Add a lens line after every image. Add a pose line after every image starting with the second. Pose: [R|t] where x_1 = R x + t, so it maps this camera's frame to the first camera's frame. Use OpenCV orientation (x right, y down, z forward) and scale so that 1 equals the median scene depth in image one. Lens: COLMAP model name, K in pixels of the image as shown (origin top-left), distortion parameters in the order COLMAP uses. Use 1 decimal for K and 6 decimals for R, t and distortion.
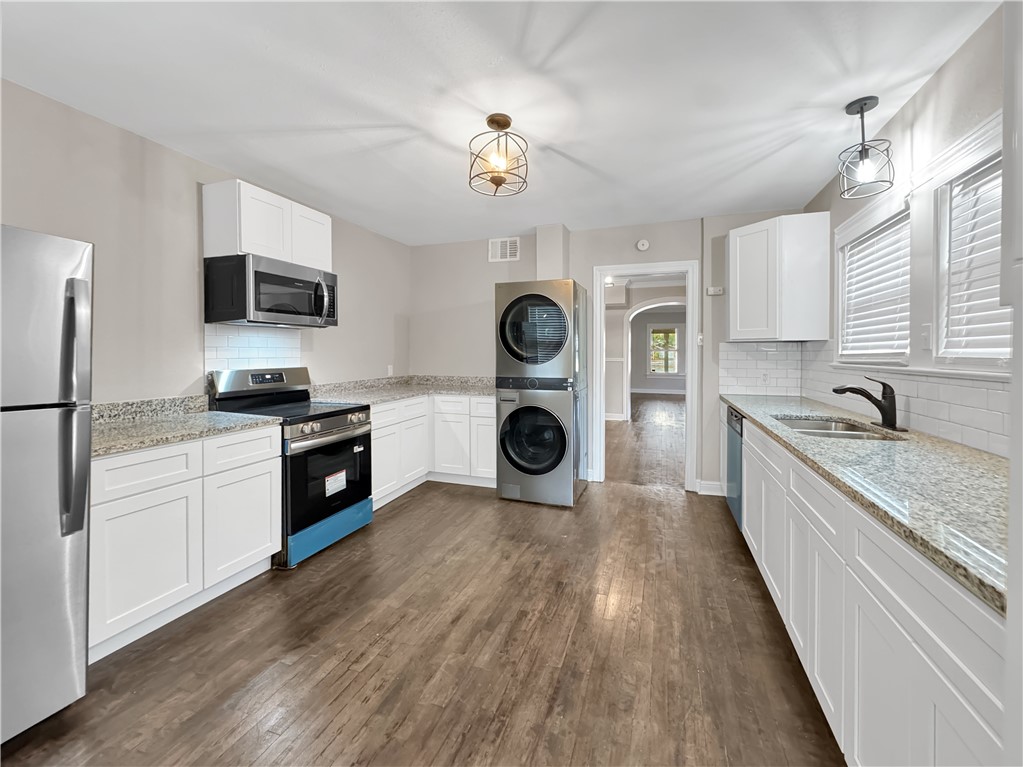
lens RADIAL K [[442.7, 0, 508.5], [0, 442.7, 357.0], [0, 0, 1]] dist [-0.001717, -0.000191]
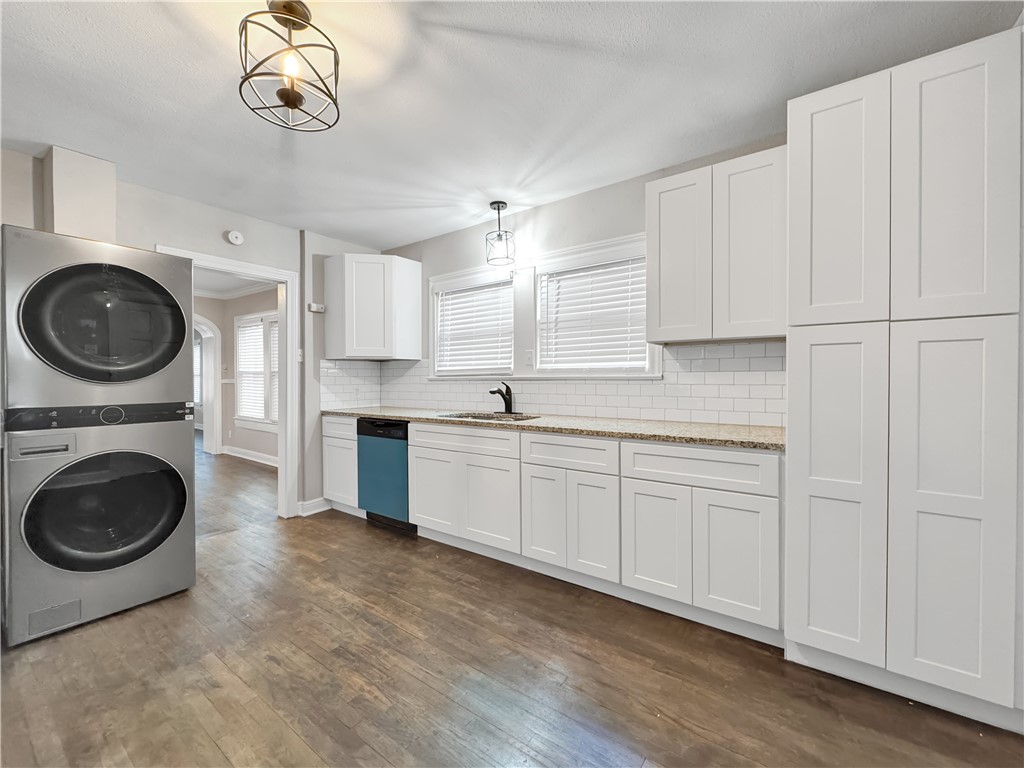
lens RADIAL K [[416.9, 0, 528.5], [0, 416.9, 378.9], [0, 0, 1]] dist [-0.002025, -0.000169]
pose [[0.268531, -0.004681, 0.963260, -0.535277], [0.015939, 0.999873, 0.000415, 0.032038], [-0.963139, 0.015242, 0.268572, 0.488799]]
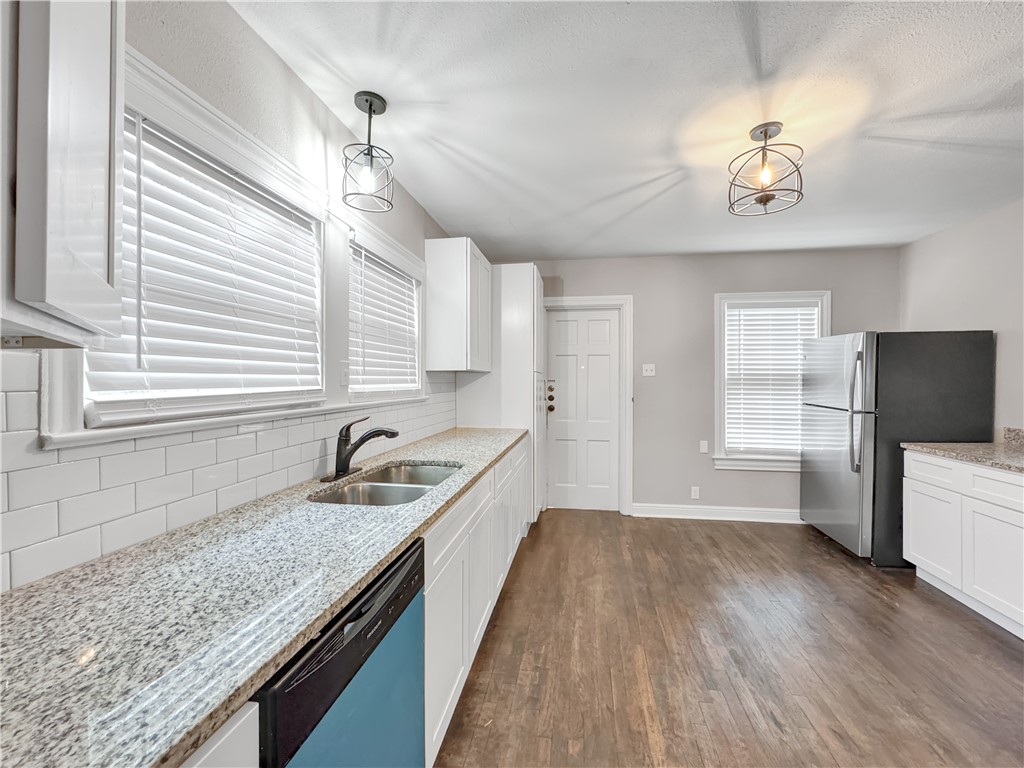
lens RADIAL K [[428.9, 0, 512.0], [0, 428.9, 384.0], [0, 0, 1]] dist [-0.015792, 0.000163]
pose [[-0.985440, 0.000624, -0.170020, 0.630347], [-0.002426, 0.999840, 0.017732, -0.034719], [0.170004, 0.017886, -0.985281, 1.764401]]
